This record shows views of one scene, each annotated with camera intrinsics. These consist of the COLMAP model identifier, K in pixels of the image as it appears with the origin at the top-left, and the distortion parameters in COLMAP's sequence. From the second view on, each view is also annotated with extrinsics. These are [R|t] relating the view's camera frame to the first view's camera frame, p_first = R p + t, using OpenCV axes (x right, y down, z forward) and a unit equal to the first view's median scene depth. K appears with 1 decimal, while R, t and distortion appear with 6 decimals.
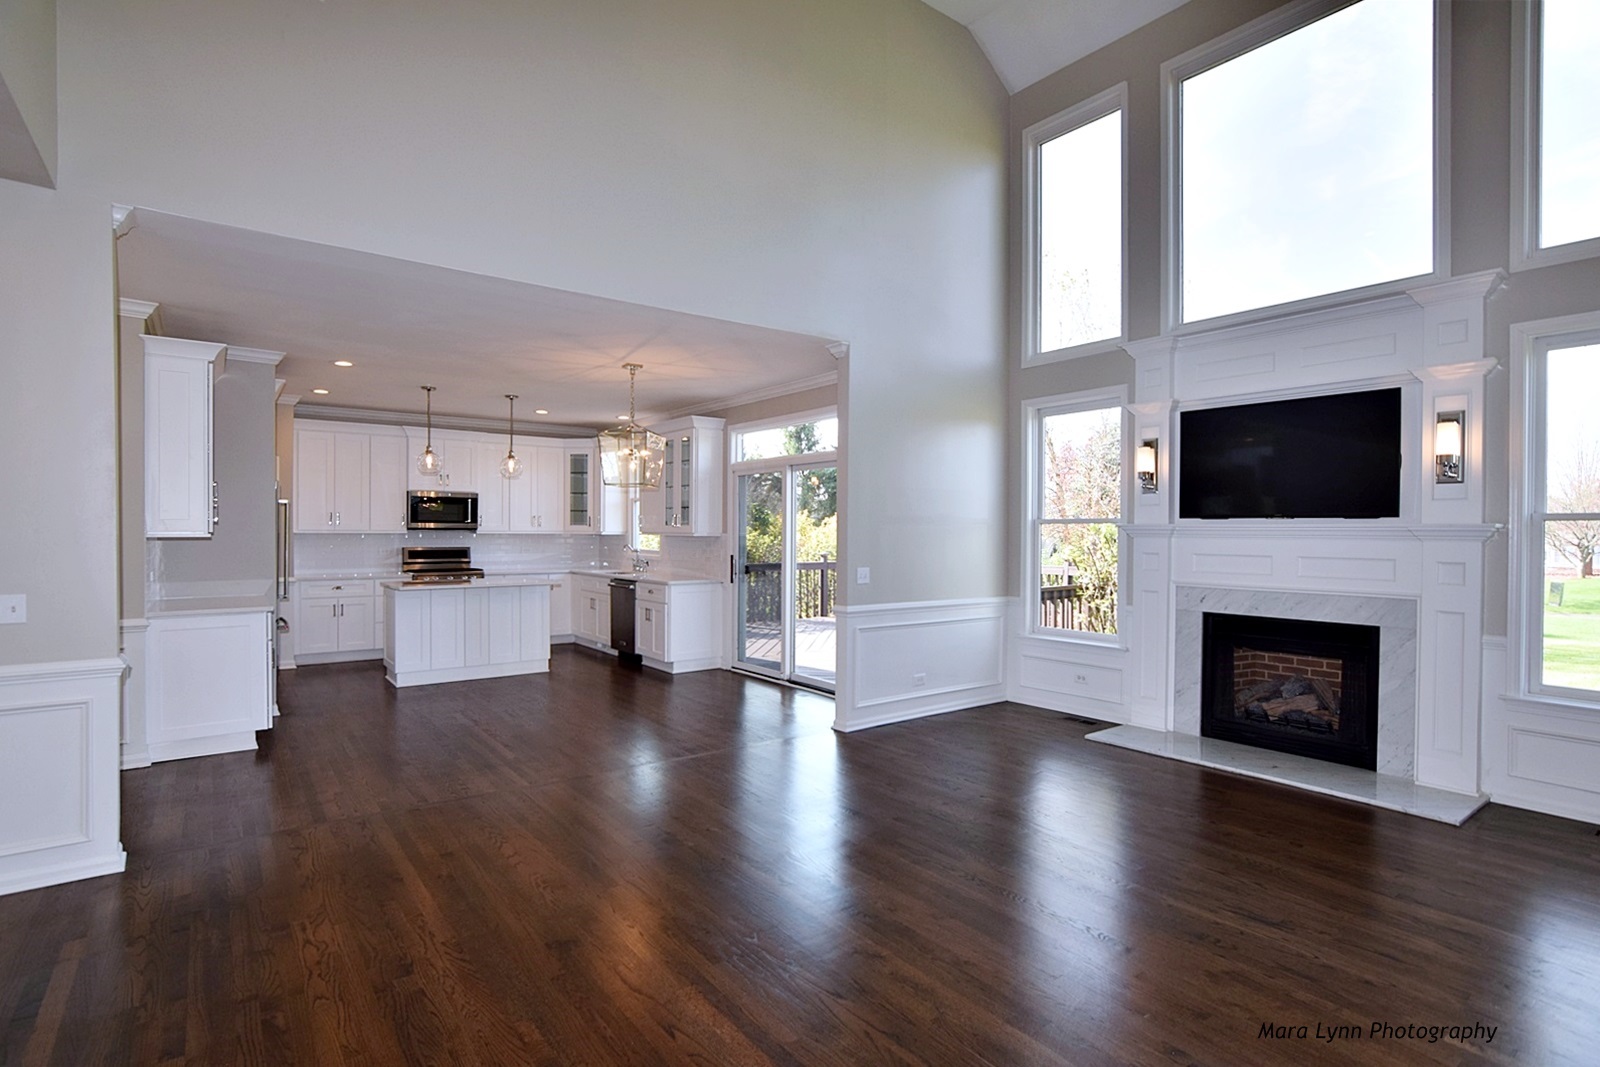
lens RADIAL K [[775.7, 0, 792.8], [0, 775.7, 542.0], [0, 0, 1]] dist [-0.018678, 0.001151]
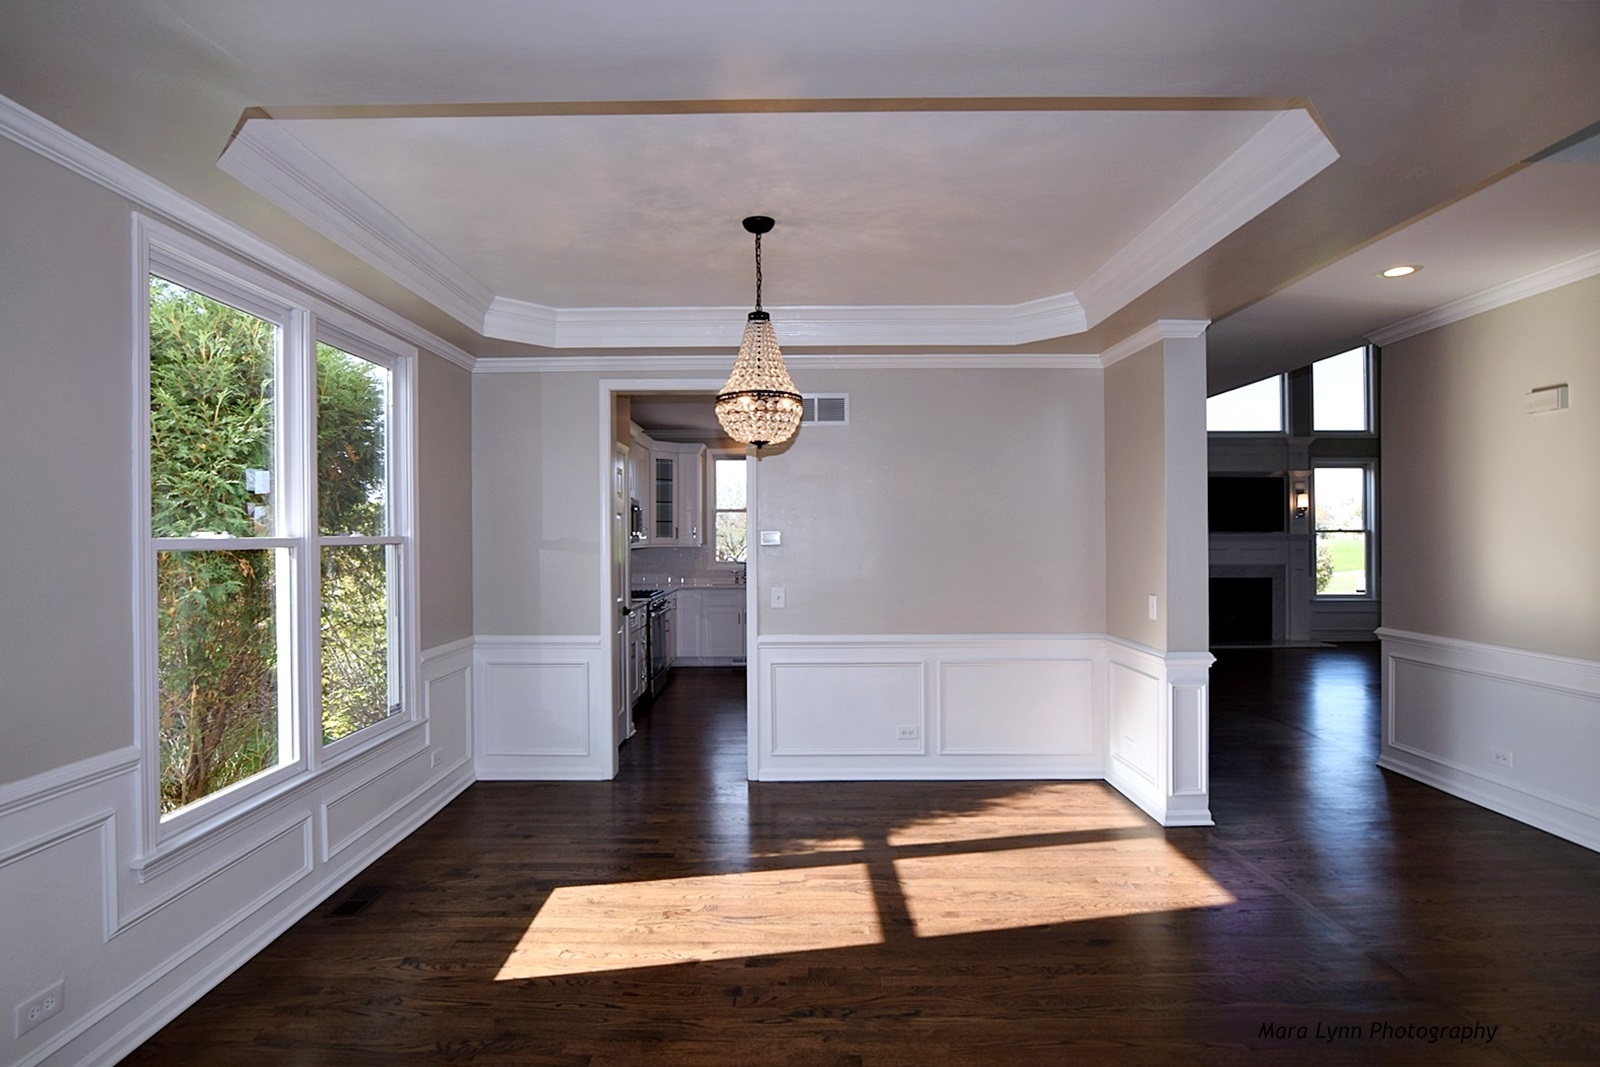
lens RADIAL K [[791.3, 0, 788.3], [0, 791.3, 538.0], [0, 0, 1]] dist [-0.024256, 0.000852]
pose [[0.608552, -0.008708, 0.793466, -1.185652], [0.018530, 0.999823, -0.003239, -0.018100], [-0.793298, 0.016674, 0.608605, 0.410763]]
